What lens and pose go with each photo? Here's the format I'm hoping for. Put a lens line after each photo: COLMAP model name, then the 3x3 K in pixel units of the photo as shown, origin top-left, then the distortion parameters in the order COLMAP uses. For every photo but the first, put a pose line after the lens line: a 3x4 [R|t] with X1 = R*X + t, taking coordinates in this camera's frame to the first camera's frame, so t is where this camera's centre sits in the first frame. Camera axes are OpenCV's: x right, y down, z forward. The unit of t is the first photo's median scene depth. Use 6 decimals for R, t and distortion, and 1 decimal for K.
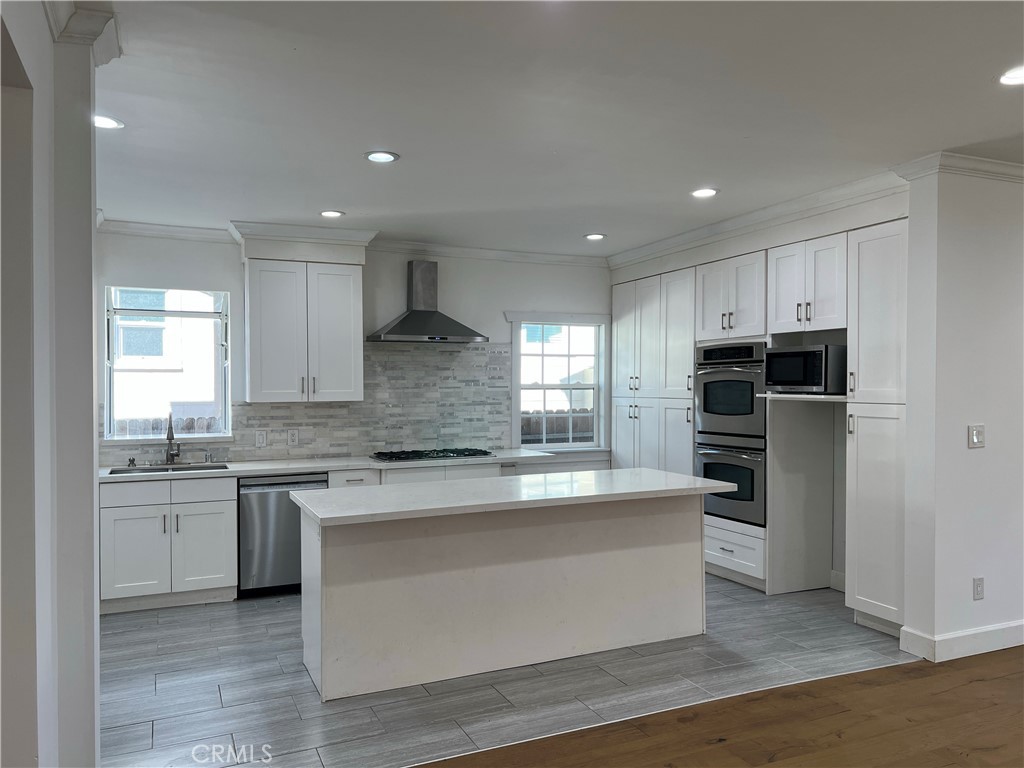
lens RADIAL K [[772.3, 0, 512.0], [0, 772.3, 384.0], [0, 0, 1]] dist [0.088299, -0.117127]
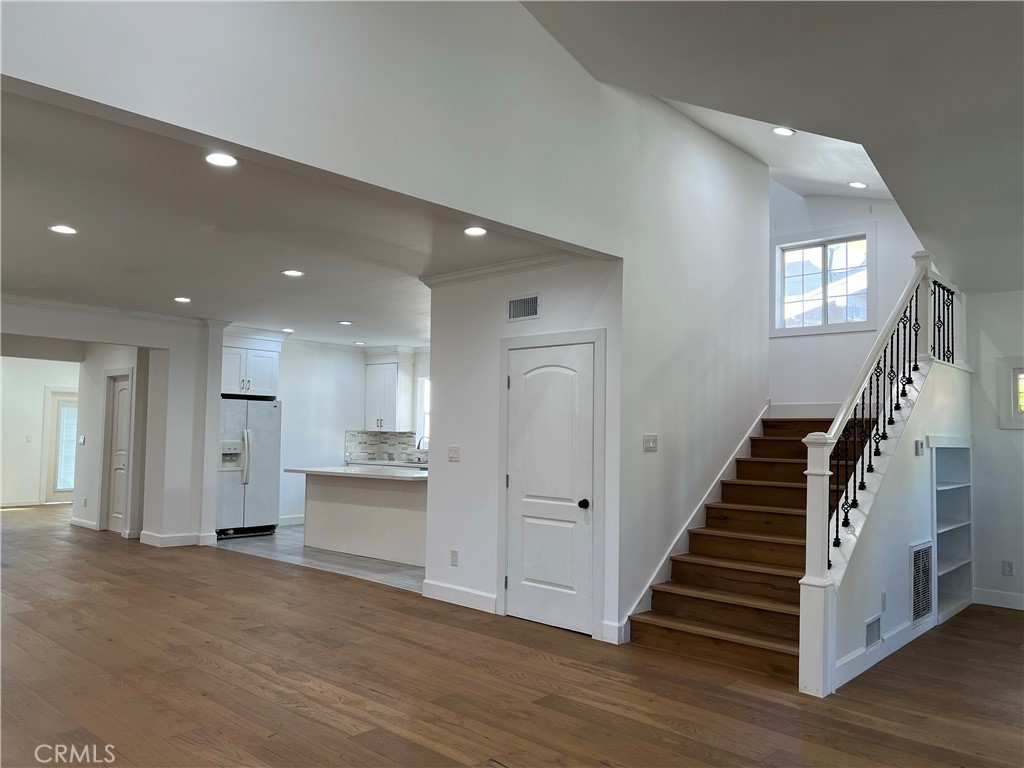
lens RADIAL K [[772.3, 0, 512.0], [0, 772.3, 384.0], [0, 0, 1]] dist [0.088299, -0.117127]
pose [[0.385623, -0.045109, -0.921553, 2.020810], [-0.013608, 0.998417, -0.054566, 0.011234], [0.922556, 0.033582, 0.384399, 0.531557]]
